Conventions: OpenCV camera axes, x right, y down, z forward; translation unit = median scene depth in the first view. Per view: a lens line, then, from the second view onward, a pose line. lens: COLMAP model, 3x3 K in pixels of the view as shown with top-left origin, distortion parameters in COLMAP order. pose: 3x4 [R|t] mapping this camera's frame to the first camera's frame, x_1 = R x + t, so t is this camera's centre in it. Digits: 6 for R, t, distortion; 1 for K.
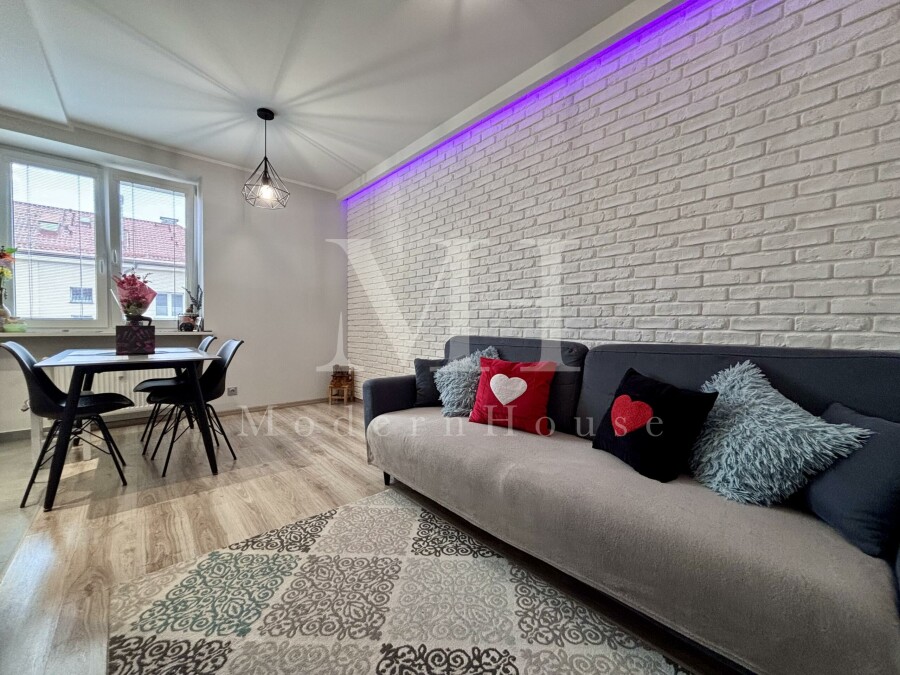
lens RADIAL K [[363.5, 0, 446.8], [0, 363.5, 336.2], [0, 0, 1]] dist [-0.000857, -0.000264]
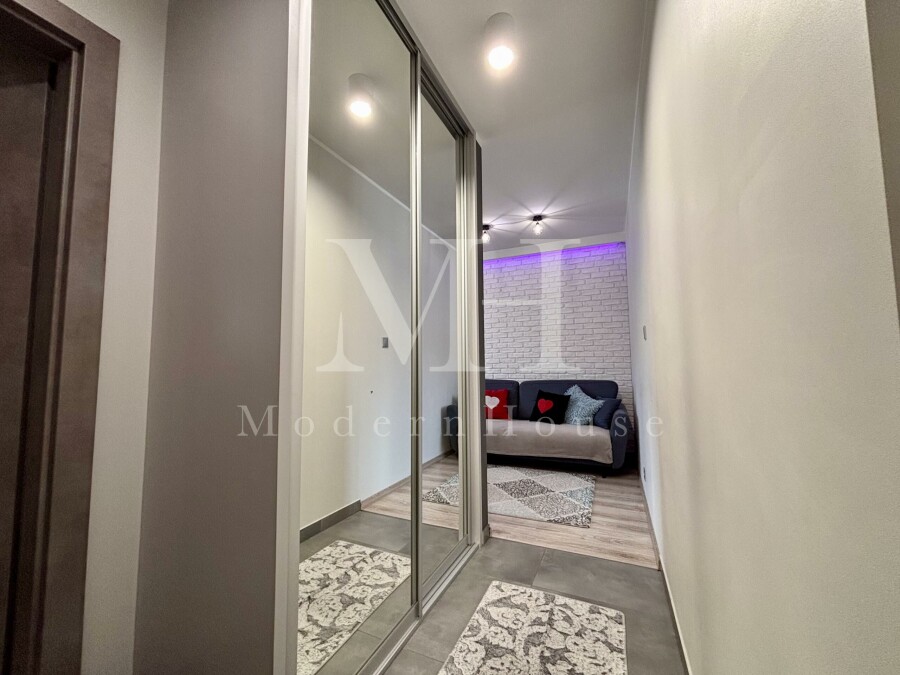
lens RADIAL K [[363.5, 0, 446.8], [0, 363.5, 336.2], [0, 0, 1]] dist [-0.000857, -0.000264]
pose [[0.909863, 0.017752, 0.414528, -1.334842], [0.028995, 0.993921, -0.106207, -0.041610], [-0.413894, 0.108653, 0.903818, -1.264669]]
